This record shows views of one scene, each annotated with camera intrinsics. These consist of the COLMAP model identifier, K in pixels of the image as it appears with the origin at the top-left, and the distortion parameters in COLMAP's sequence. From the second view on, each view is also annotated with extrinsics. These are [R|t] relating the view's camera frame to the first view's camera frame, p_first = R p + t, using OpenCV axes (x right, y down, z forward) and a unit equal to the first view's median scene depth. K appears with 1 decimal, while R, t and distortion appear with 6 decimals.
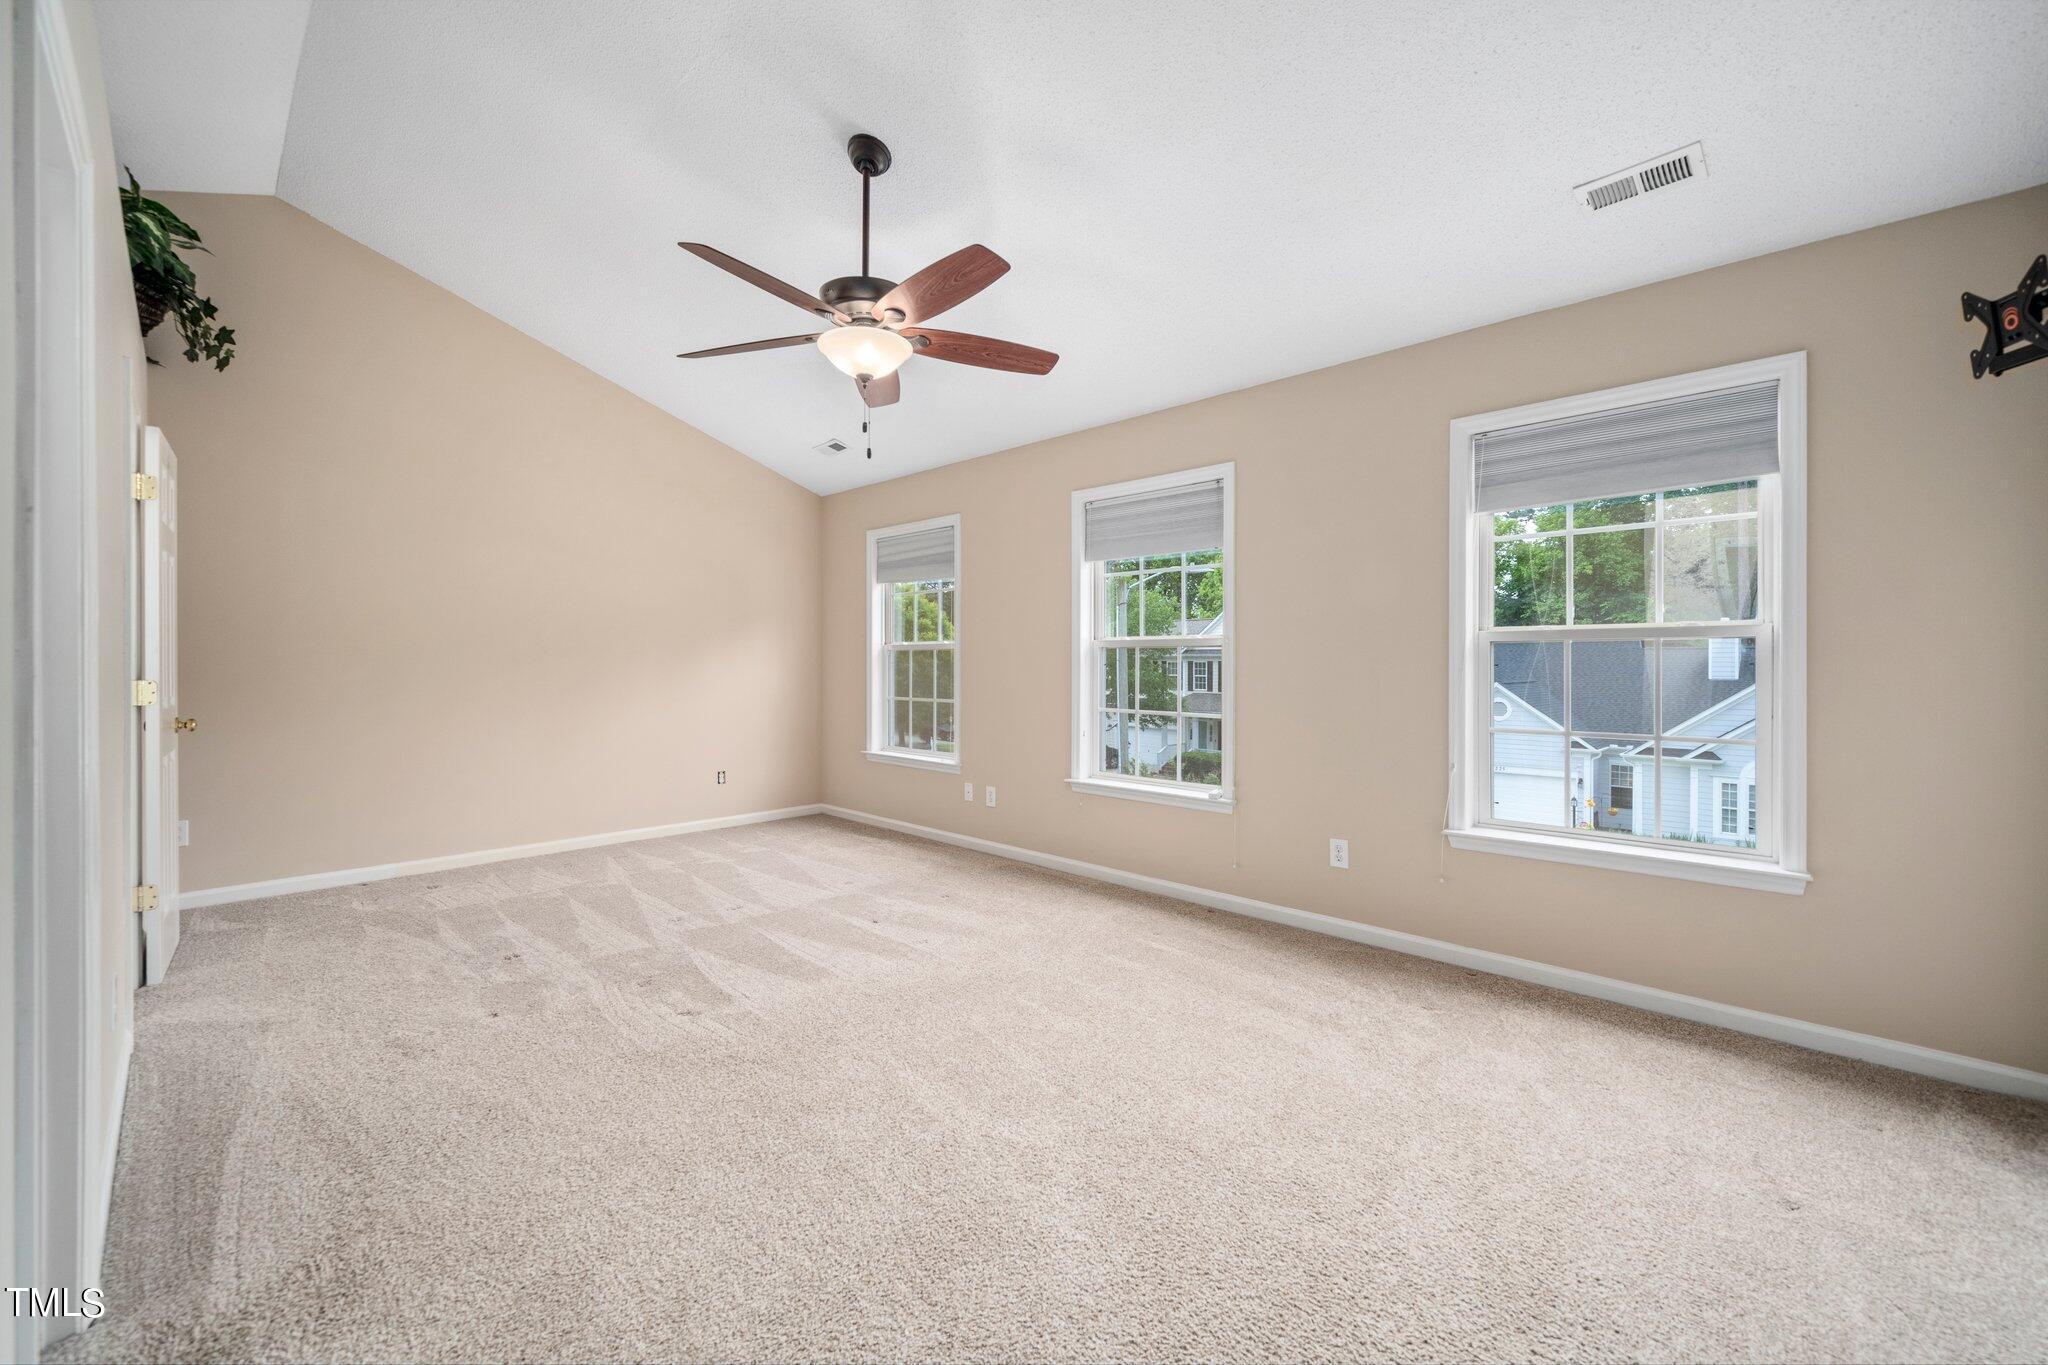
lens RADIAL K [[843.8, 0, 1022.9], [0, 843.8, 672.2], [0, 0, 1]] dist [-0.007799, 0.001847]
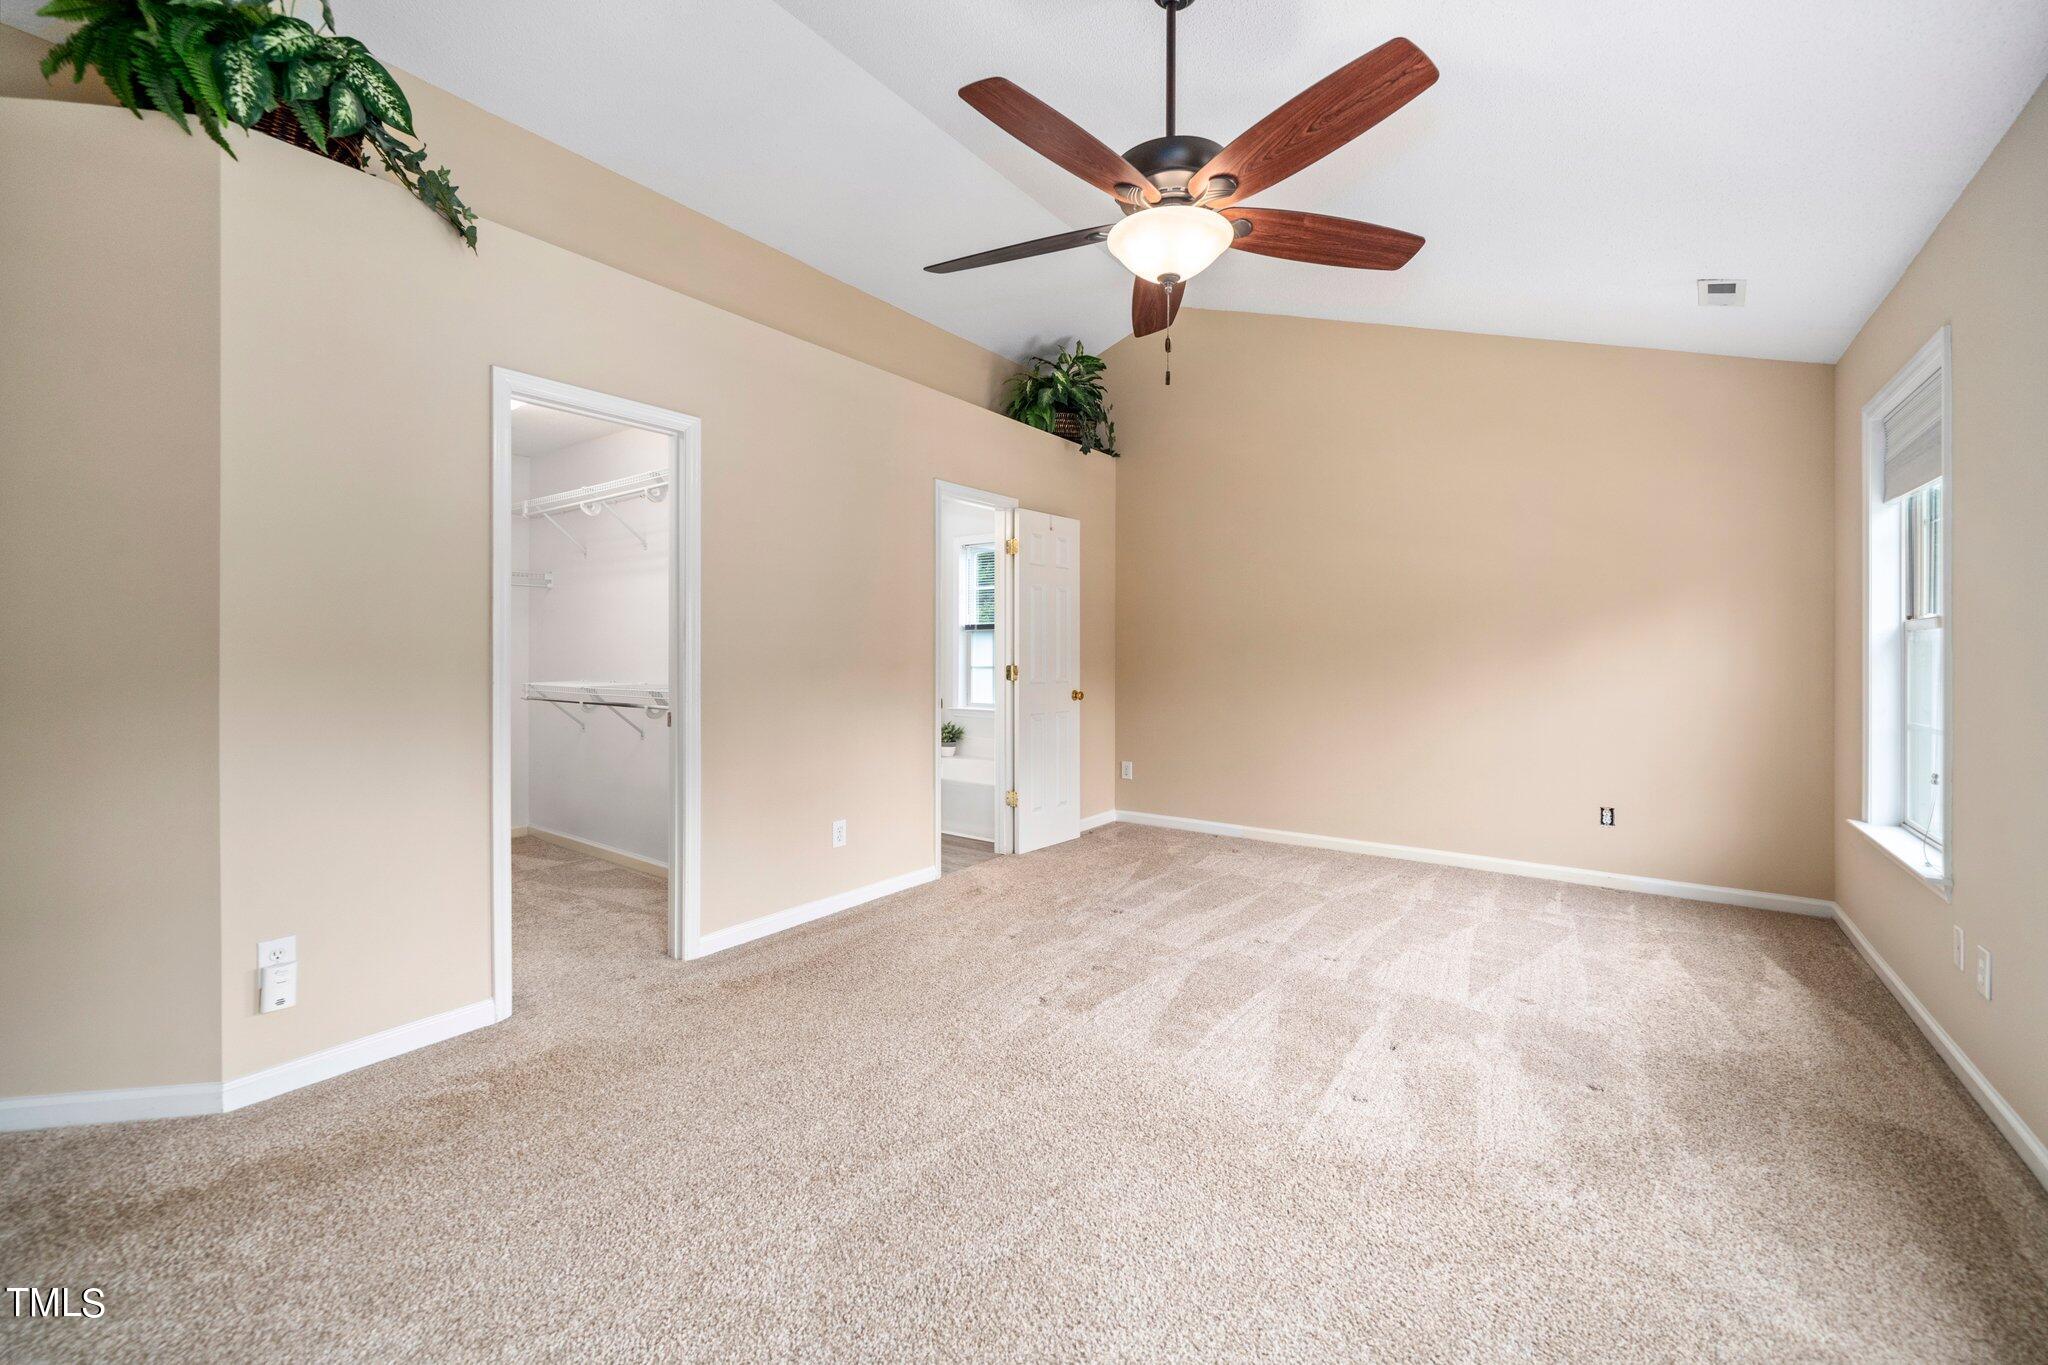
lens RADIAL K [[843.8, 0, 1009.7], [0, 843.8, 665.6], [0, 0, 1]] dist [-0.007799, 0.001847]
pose [[0.102798, 0.013650, -0.994609, 0.487017], [-0.013523, 0.999833, 0.012324, -0.008667], [0.994610, 0.012183, 0.102965, 0.688493]]
